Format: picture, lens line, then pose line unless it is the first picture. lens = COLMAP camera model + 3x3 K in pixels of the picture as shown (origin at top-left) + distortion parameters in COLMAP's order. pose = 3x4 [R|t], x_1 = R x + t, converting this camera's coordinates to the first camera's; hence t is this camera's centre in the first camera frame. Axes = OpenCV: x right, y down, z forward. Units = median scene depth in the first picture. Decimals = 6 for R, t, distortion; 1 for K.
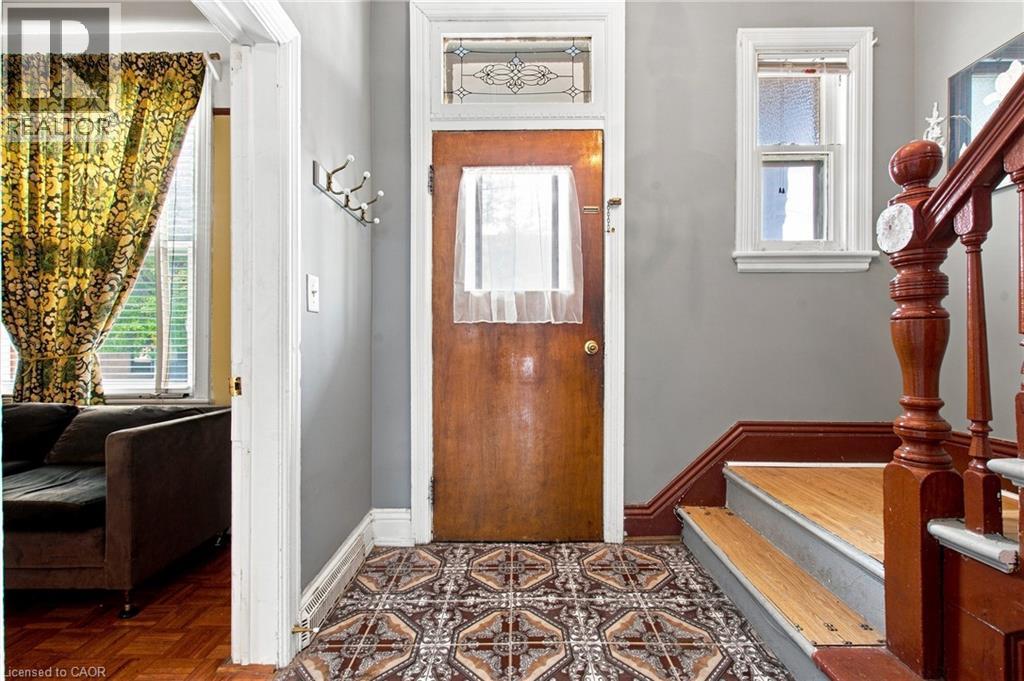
lens RADIAL K [[460.2, 0, 511.6], [0, 460.2, 345.2], [0, 0, 1]] dist [0.003556, -0.000316]
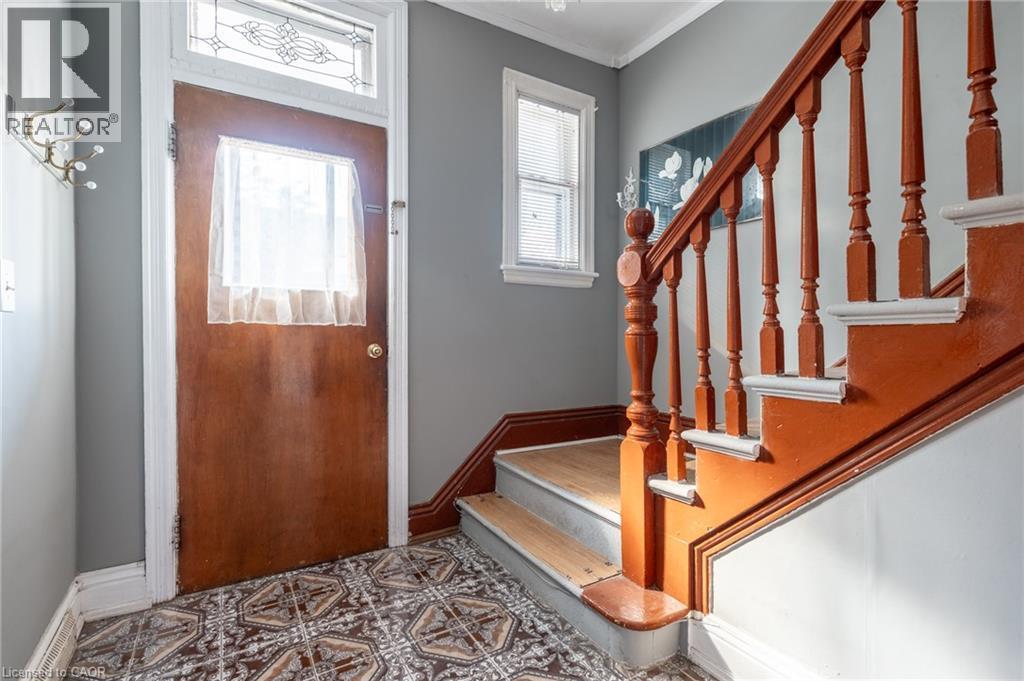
lens RADIAL K [[485.4, 0, 512.0], [0, 485.4, 340.5], [0, 0, 1]] dist [-0.000663, -0.000433]
pose [[0.847646, -0.001607, 0.530560, -0.140797], [-0.004148, 0.999945, 0.009656, -0.032016], [-0.530546, -0.010386, 0.847592, -0.025189]]
